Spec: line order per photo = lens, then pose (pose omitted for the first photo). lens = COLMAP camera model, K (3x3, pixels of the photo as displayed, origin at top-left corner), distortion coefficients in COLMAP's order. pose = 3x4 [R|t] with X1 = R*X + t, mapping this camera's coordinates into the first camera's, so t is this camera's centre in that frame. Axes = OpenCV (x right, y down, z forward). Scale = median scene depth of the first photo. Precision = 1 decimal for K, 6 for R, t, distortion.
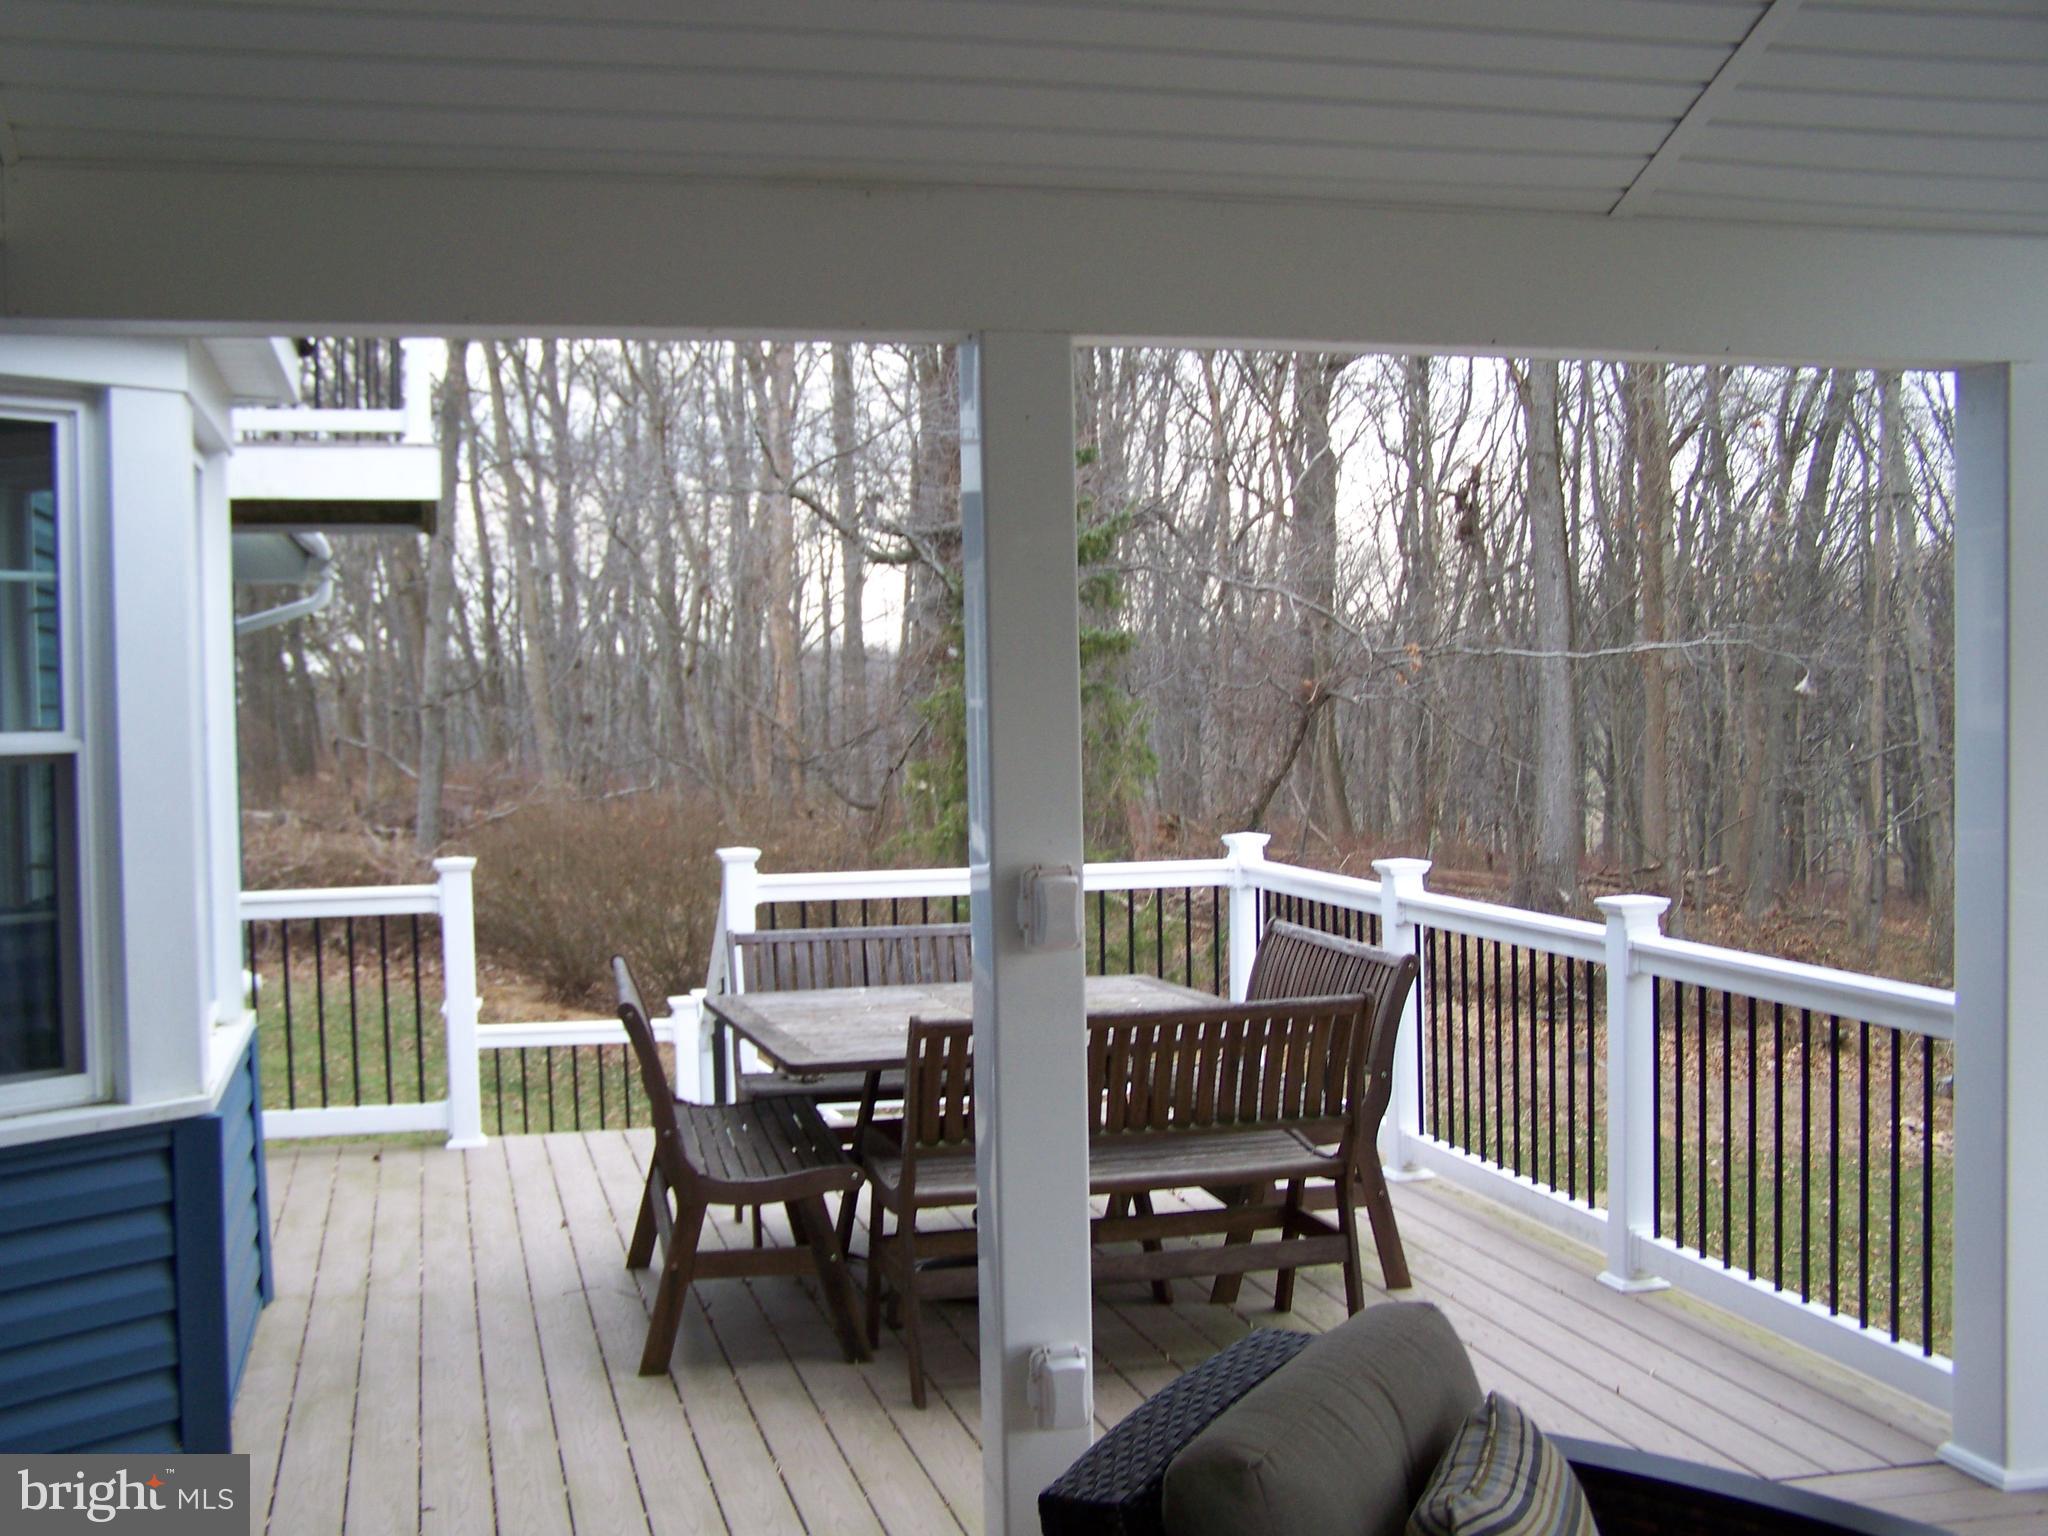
lens RADIAL K [[2335.8, 0, 1001.5], [0, 2335.8, 792.7], [0, 0, 1]] dist [-0.143135, 0.212382]
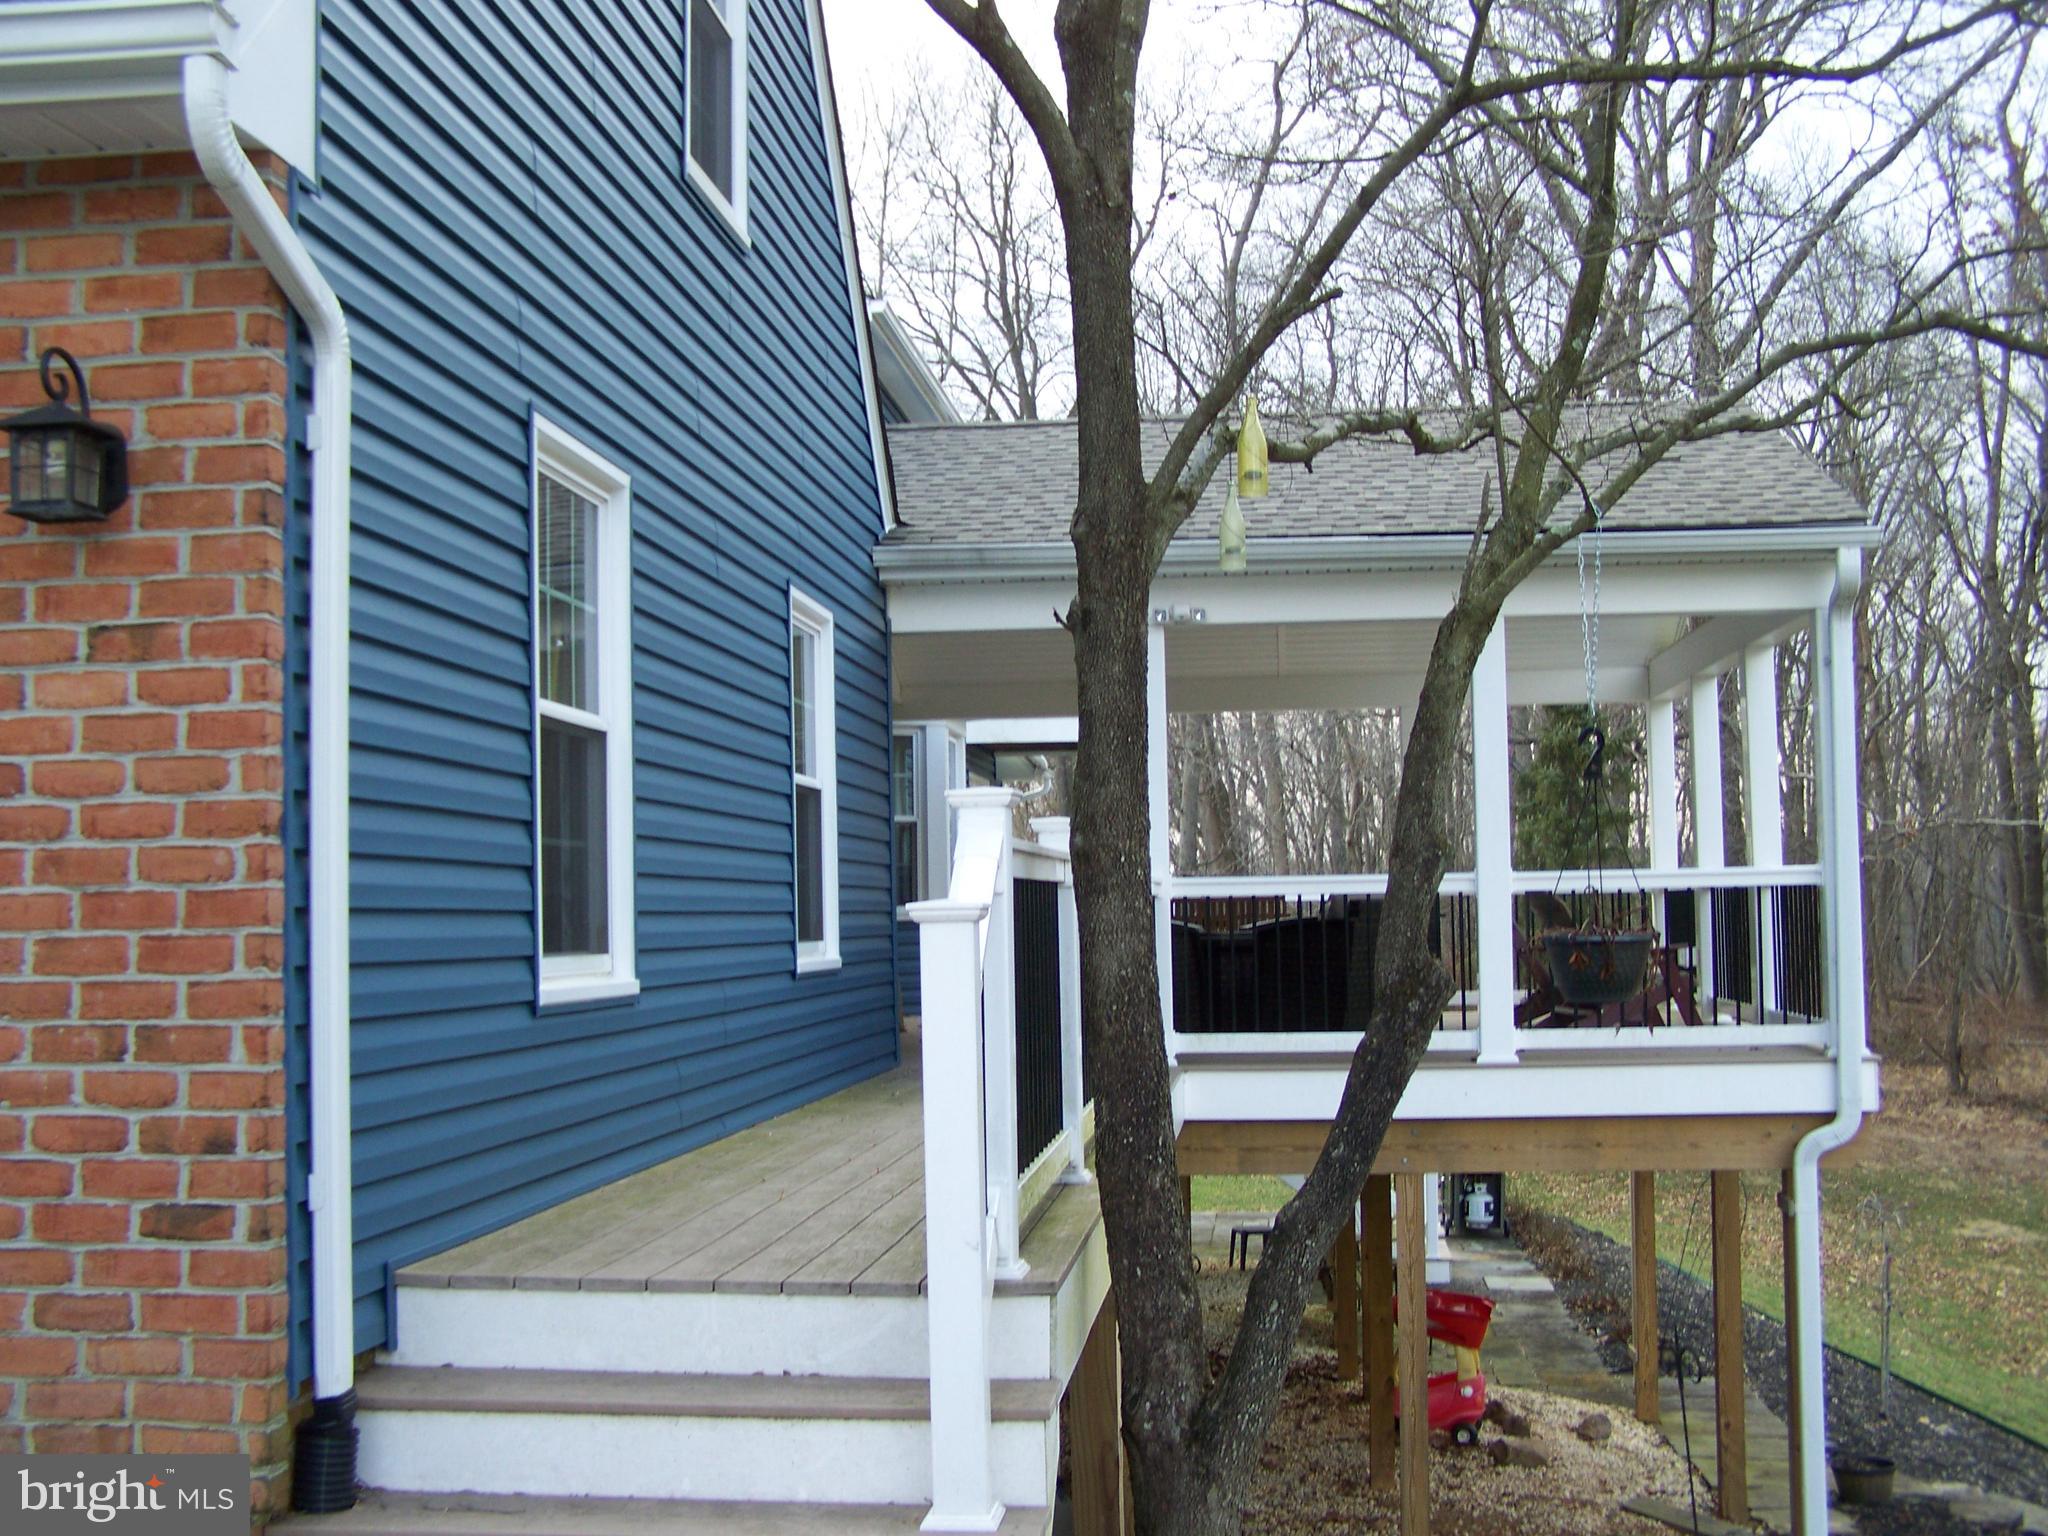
lens RADIAL K [[2335.8, 0, 1001.5], [0, 2335.8, 792.7], [0, 0, 1]] dist [-0.143135, 0.212382]
pose [[0.938569, -0.016773, -0.344684, 0.219422], [-0.012678, 0.996468, -0.083012, 0.051848], [0.344858, 0.082283, 0.935041, -0.531140]]
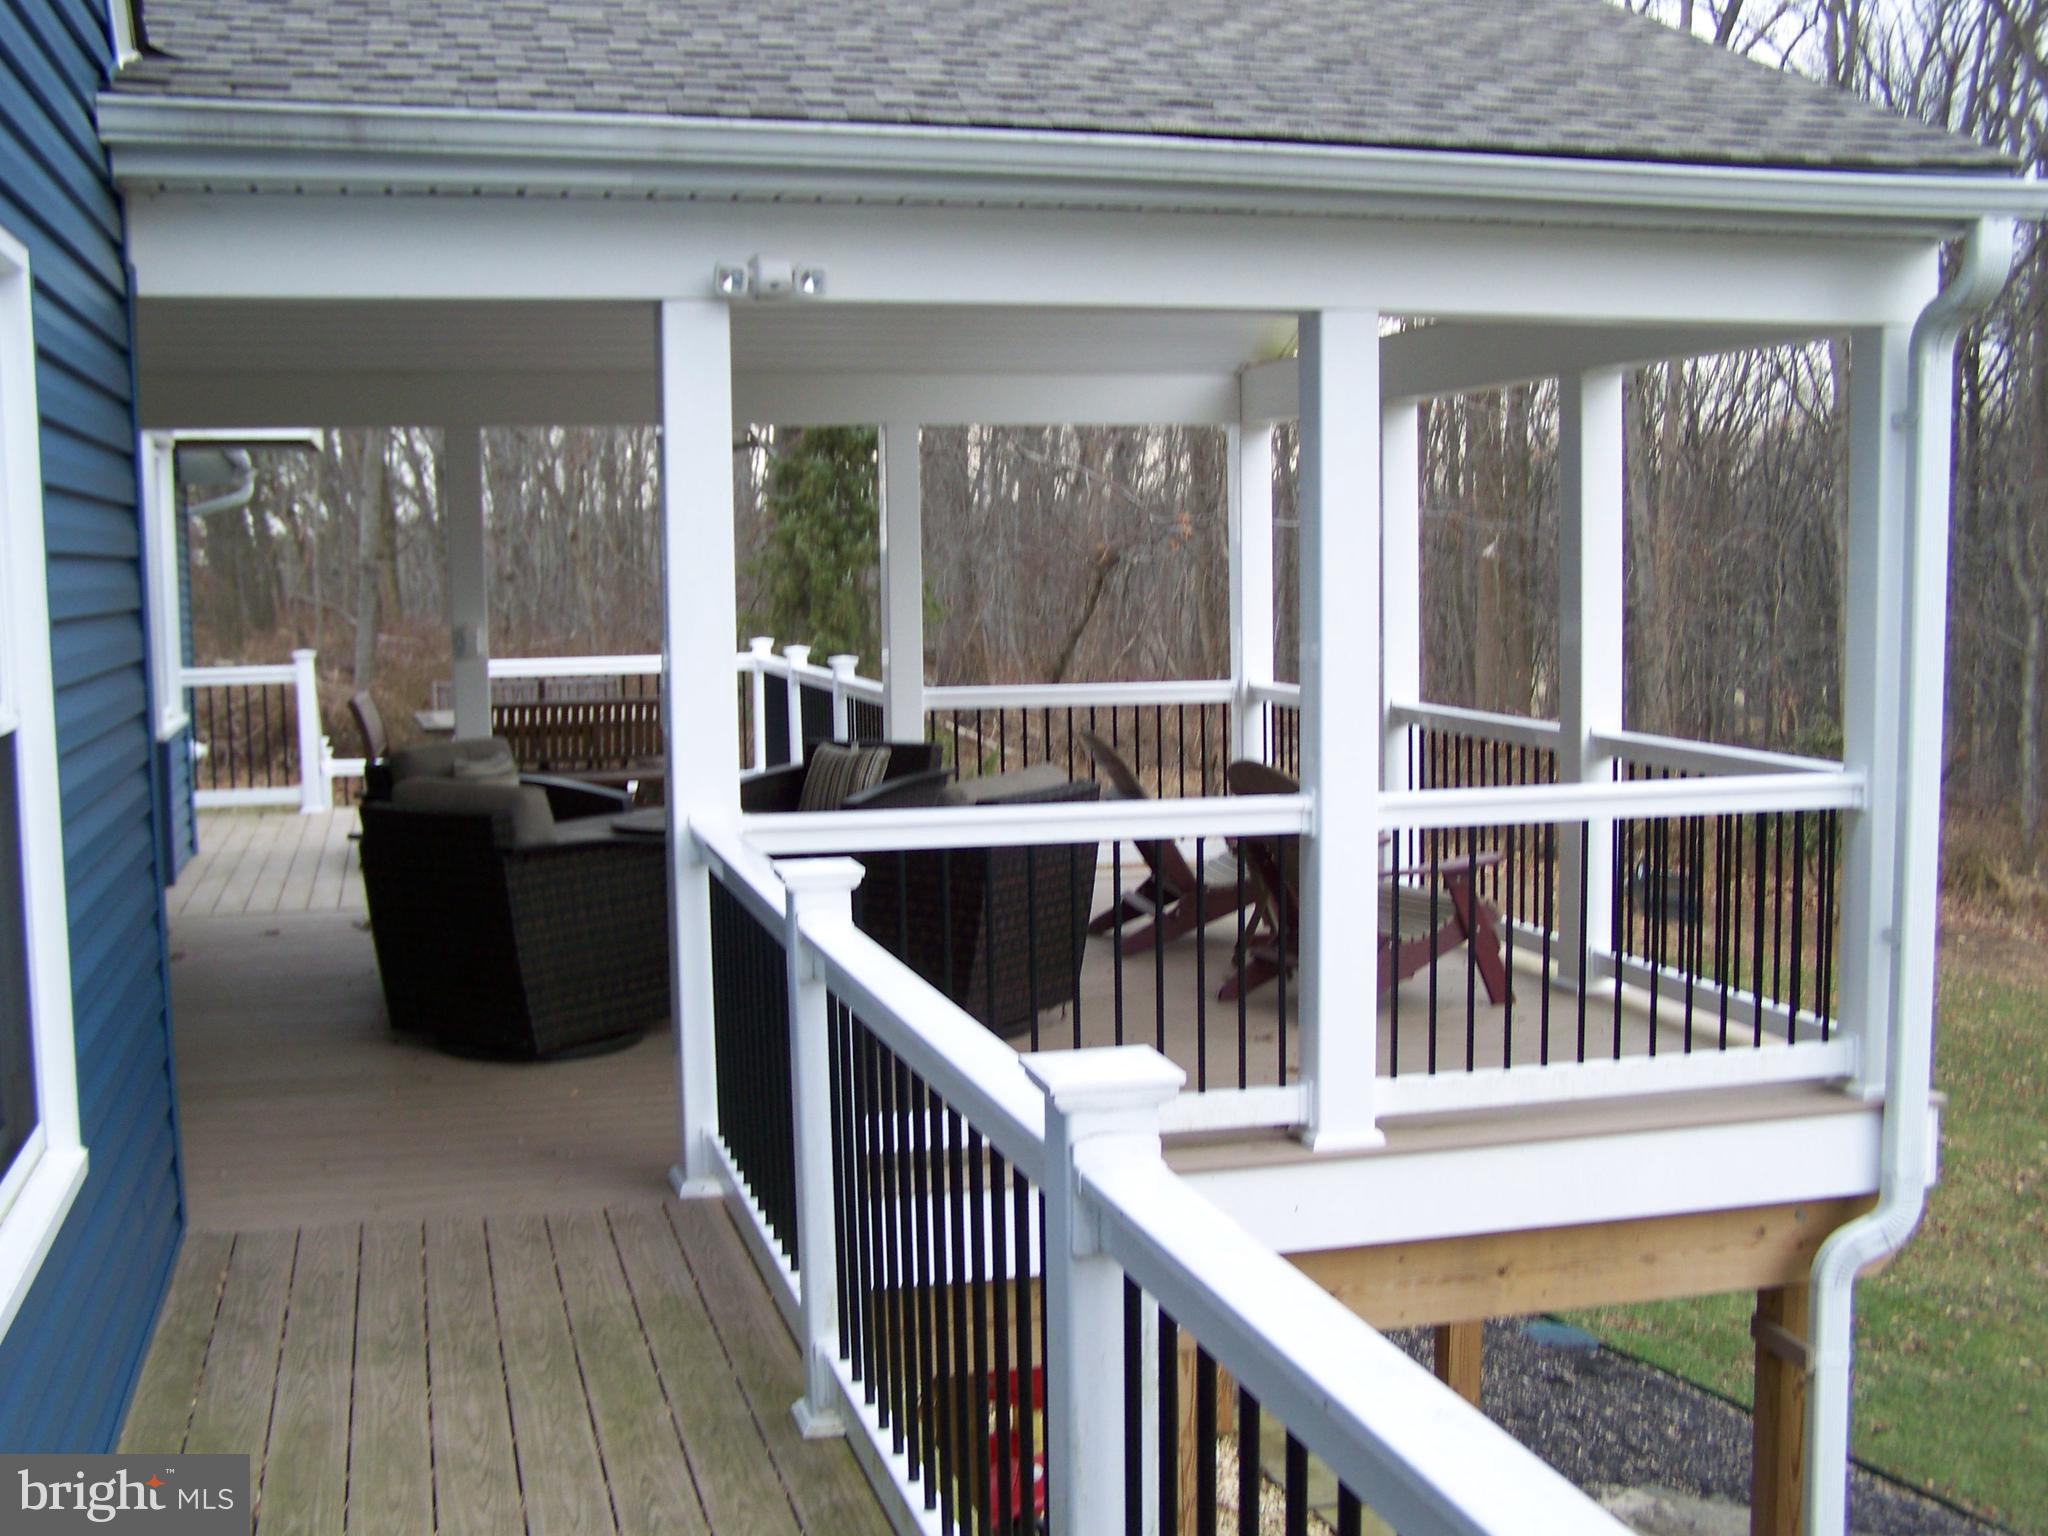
lens RADIAL K [[2335.8, 0, 1001.5], [0, 2335.8, 792.7], [0, 0, 1]] dist [-0.143135, 0.212382]
pose [[0.999933, 0.001321, 0.011480, 0.106430], [-0.002004, 0.998219, 0.059622, 0.010754], [-0.011381, -0.059641, 0.998155, -0.298701]]
